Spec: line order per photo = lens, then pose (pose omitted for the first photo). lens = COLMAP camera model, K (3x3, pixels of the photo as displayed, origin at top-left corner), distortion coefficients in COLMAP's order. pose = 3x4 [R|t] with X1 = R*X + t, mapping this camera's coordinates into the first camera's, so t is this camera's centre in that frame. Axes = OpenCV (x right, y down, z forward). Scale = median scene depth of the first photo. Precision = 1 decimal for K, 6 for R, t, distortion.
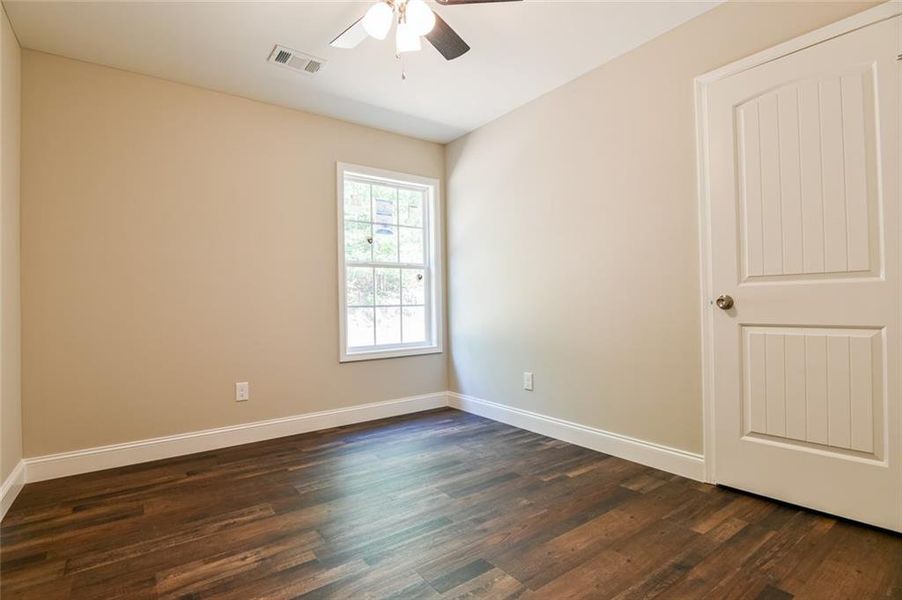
lens RADIAL K [[443.6, 0, 451.0], [0, 443.6, 300.0], [0, 0, 1]] dist [-0.020753, -0.000353]
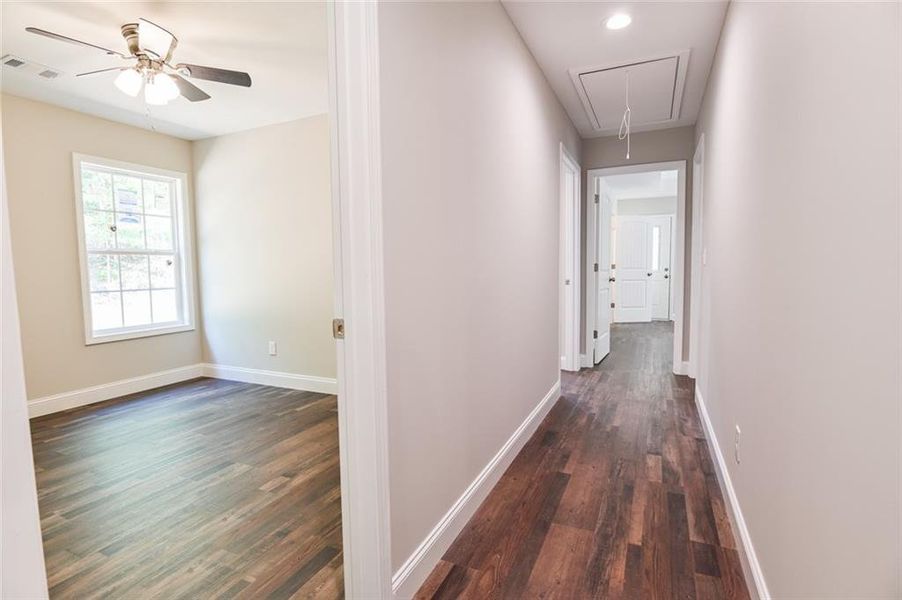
lens RADIAL K [[443.6, 0, 451.0], [0, 443.6, 300.0], [0, 0, 1]] dist [-0.020753, -0.000353]
pose [[0.875487, -0.030030, 0.482307, 0.013751], [-0.005116, 0.997435, 0.071390, -0.045685], [-0.483214, -0.064968, 0.873088, -0.325963]]
